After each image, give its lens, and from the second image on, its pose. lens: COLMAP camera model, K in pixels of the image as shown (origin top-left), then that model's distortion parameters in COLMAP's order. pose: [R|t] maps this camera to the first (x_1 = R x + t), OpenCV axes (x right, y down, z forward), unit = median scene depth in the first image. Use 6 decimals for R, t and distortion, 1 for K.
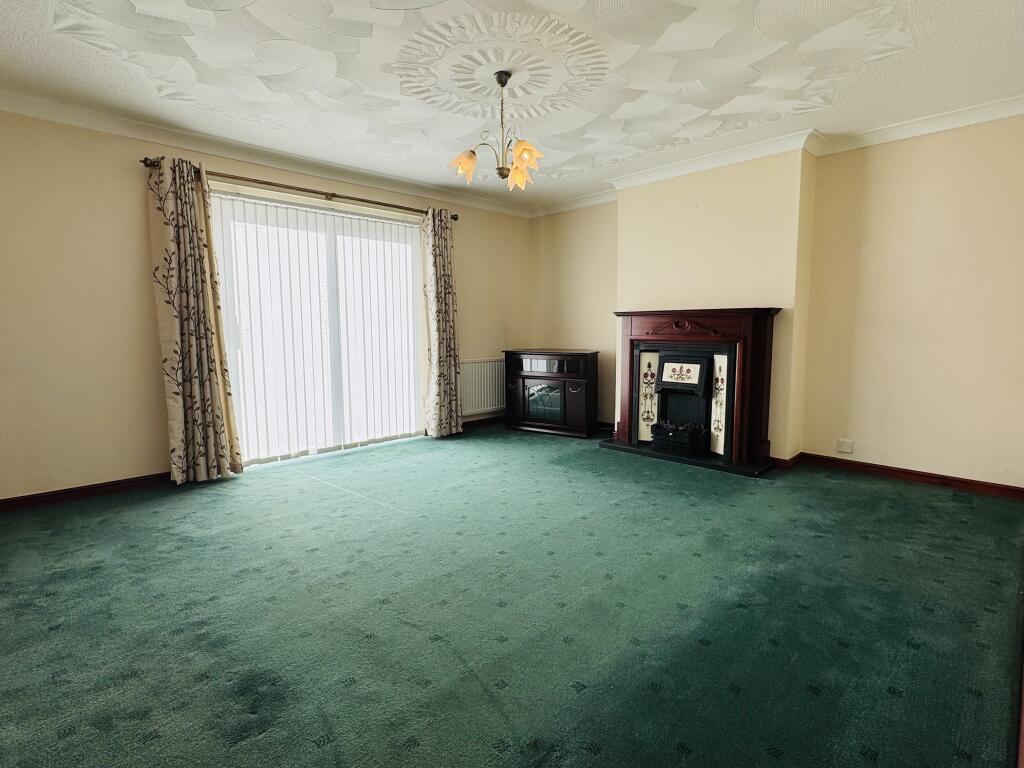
lens RADIAL K [[514.8, 0, 512.0], [0, 514.8, 384.0], [0, 0, 1]] dist [-0.001032, -0.000374]
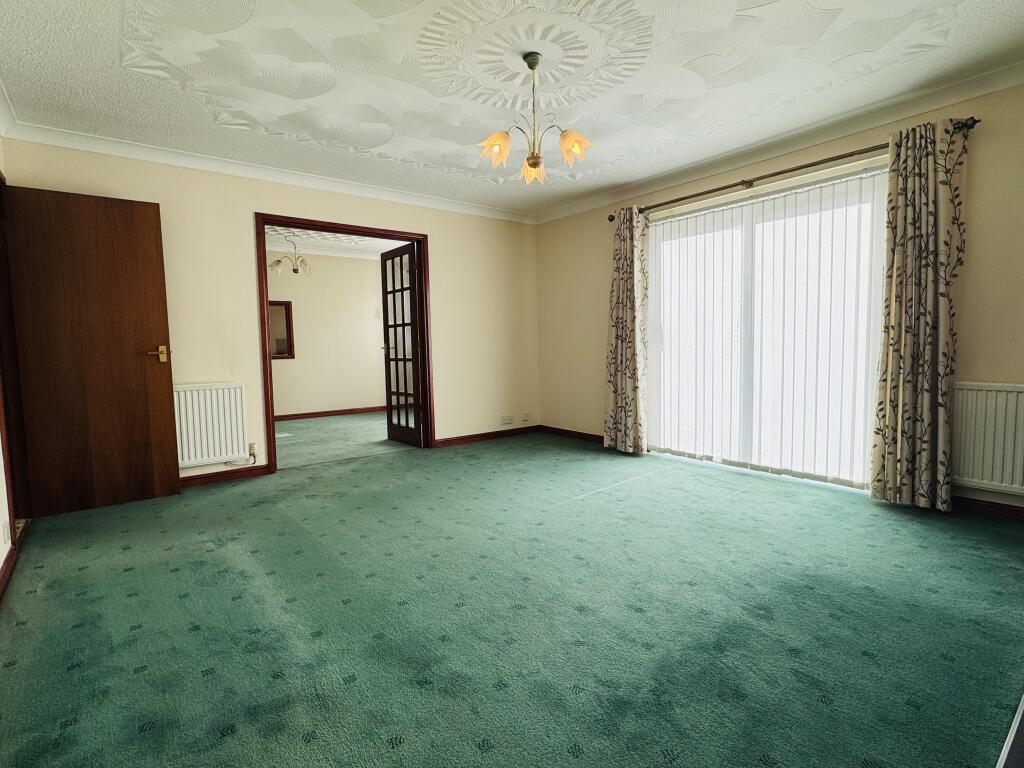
lens RADIAL K [[514.8, 0, 512.0], [0, 514.8, 384.0], [0, 0, 1]] dist [-0.001032, -0.000374]
pose [[-0.105523, 0.085003, -0.990777, 0.592379], [-0.087883, 0.991644, 0.094437, -0.065715], [0.990526, 0.097038, -0.097171, 0.695818]]
